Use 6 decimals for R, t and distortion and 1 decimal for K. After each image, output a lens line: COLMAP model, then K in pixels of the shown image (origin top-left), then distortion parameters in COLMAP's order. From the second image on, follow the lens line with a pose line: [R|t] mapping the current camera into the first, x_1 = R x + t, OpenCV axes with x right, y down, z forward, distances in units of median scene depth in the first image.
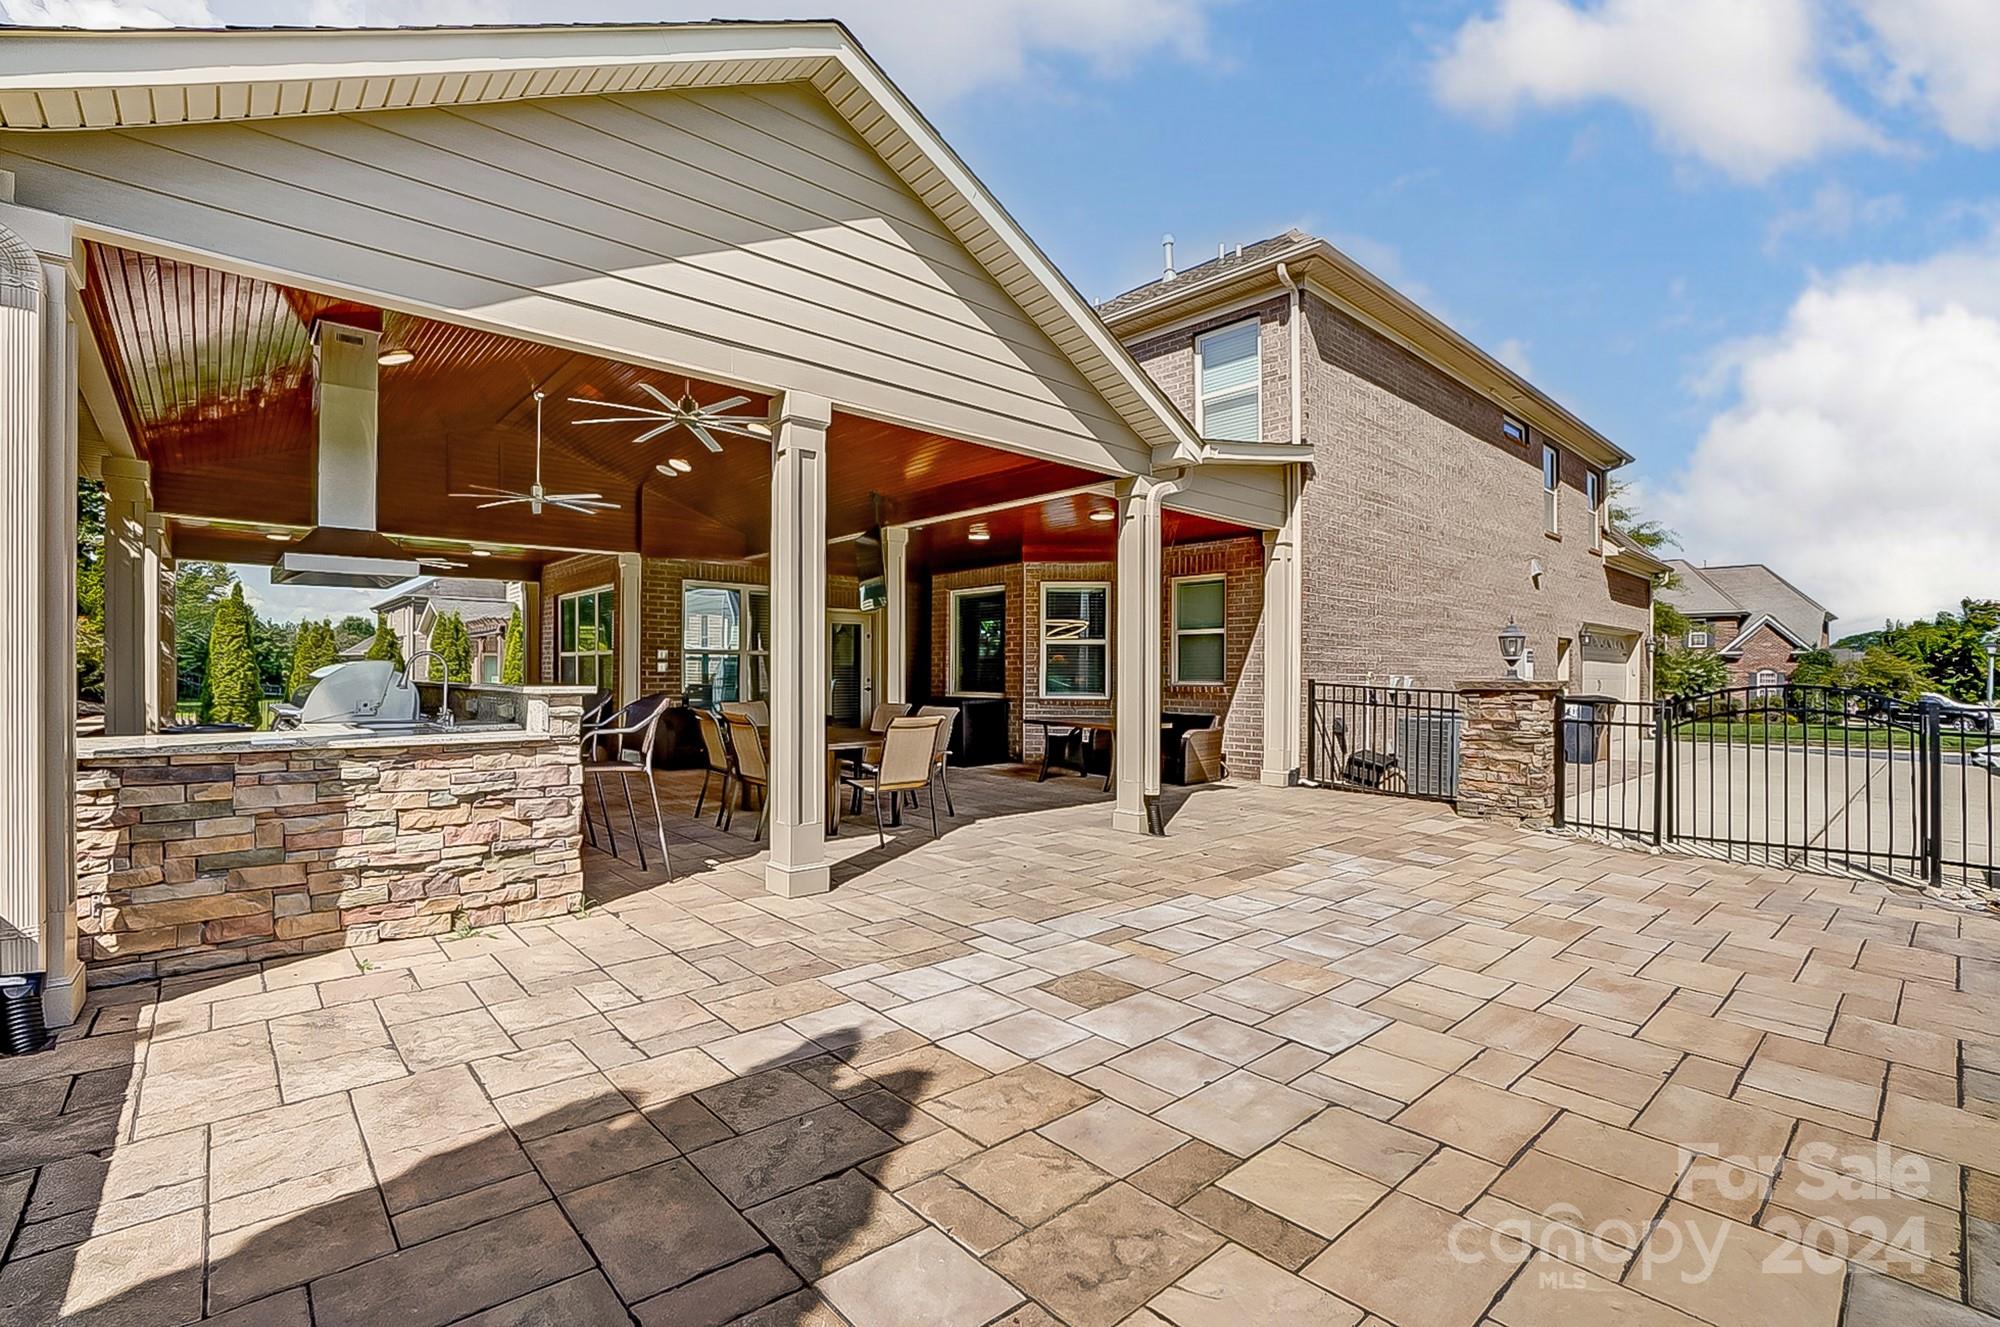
lens RADIAL K [[888.5, 0, 1000.0], [0, 888.5, 663.5], [0, 0, 1]] dist [-0.000830, -0.000089]
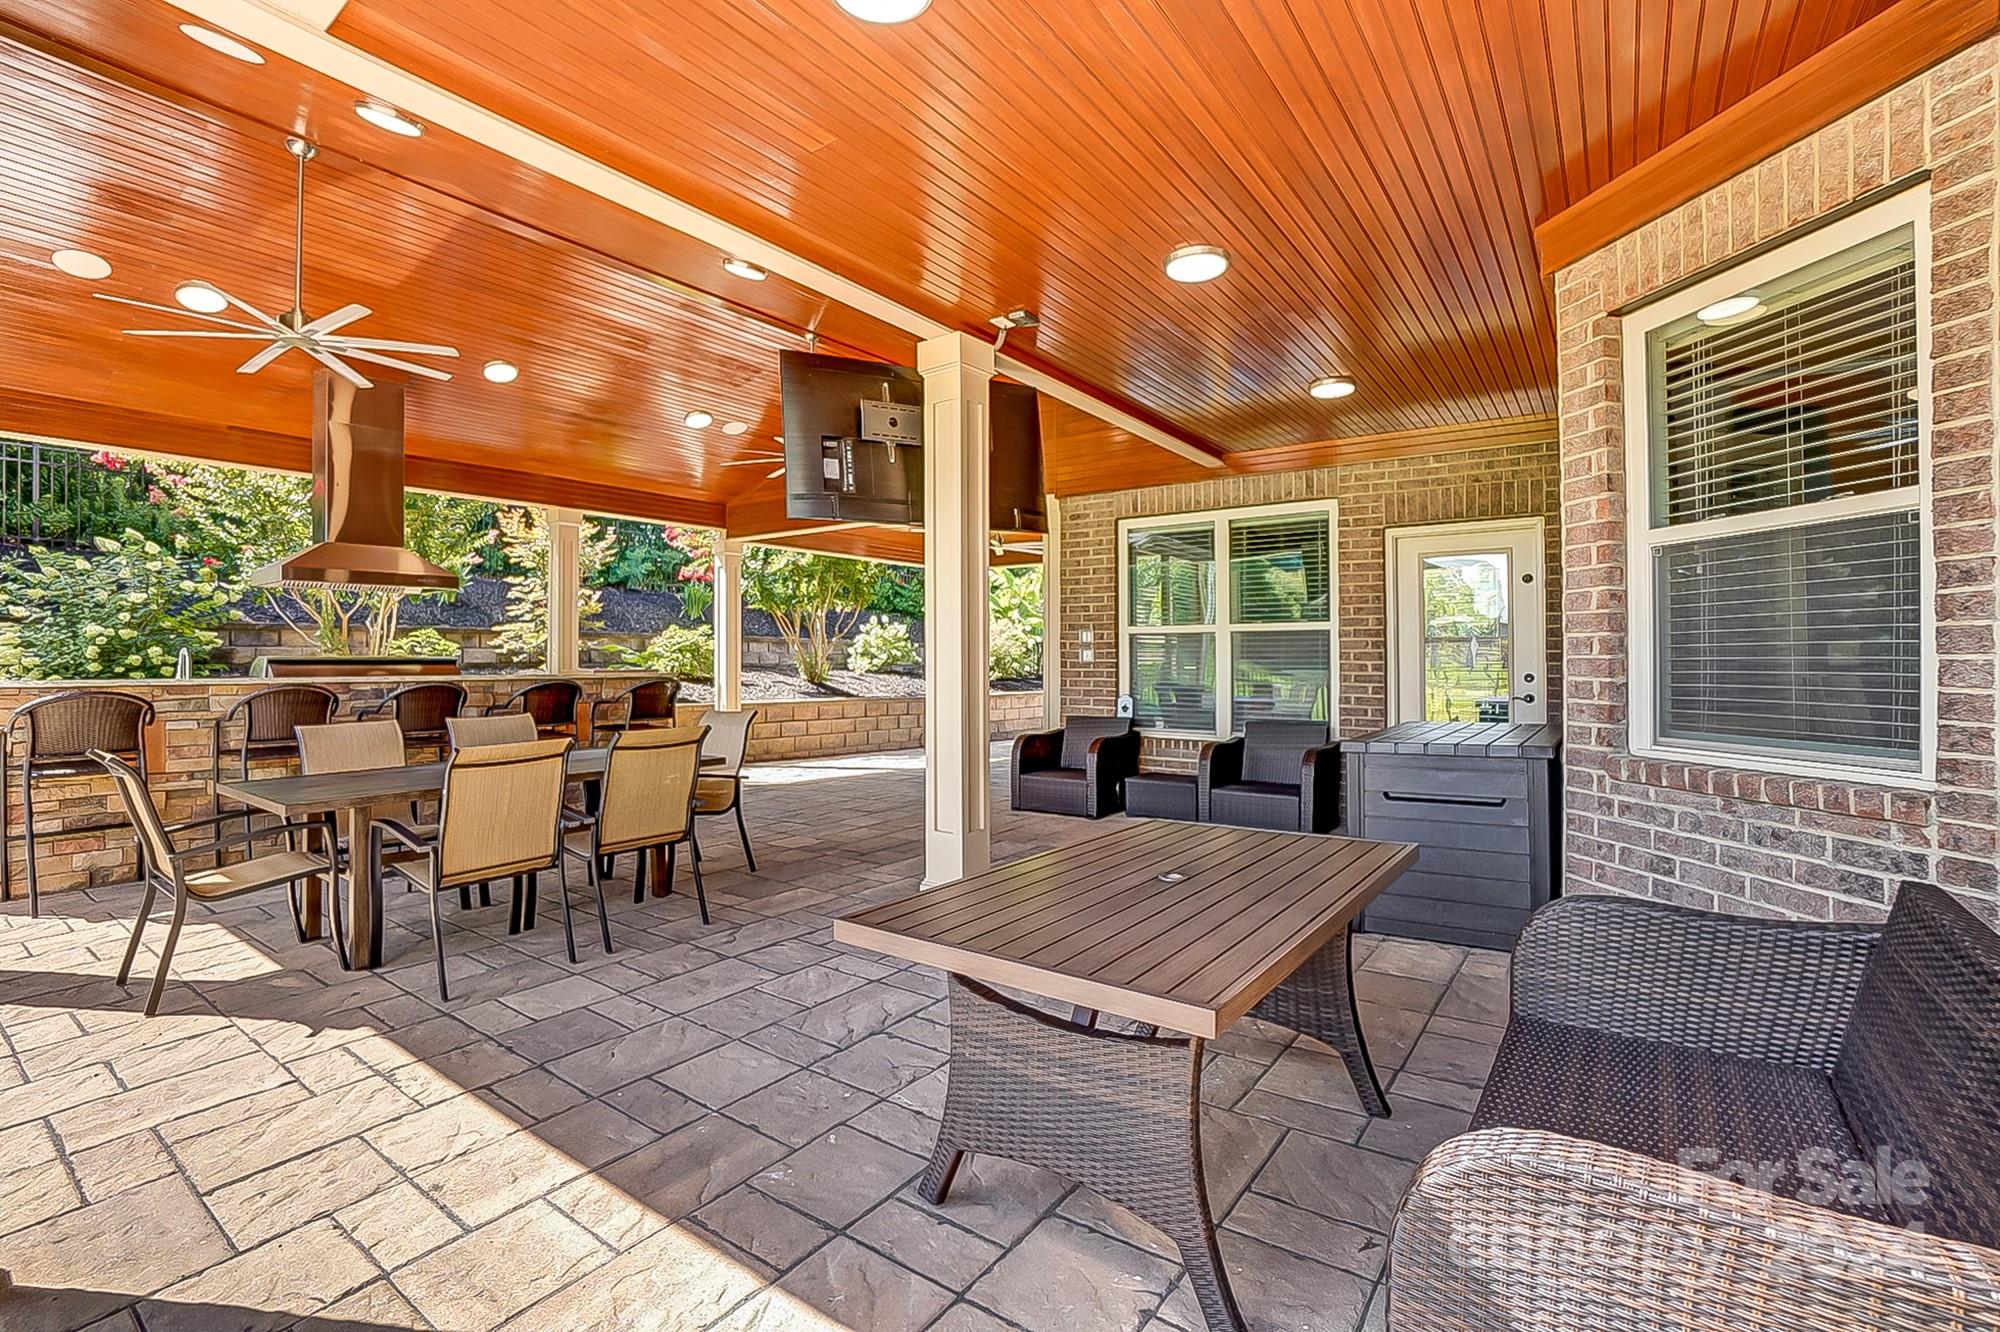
lens RADIAL K [[888.5, 0, 1000.0], [0, 888.5, 666.0], [0, 0, 1]] dist [-0.000830, -0.000089]
pose [[0.215261, -0.004030, -0.976548, 0.268096], [0.009731, 0.999951, -0.001982, 0.012324], [0.976508, -0.009076, 0.215290, 0.756825]]
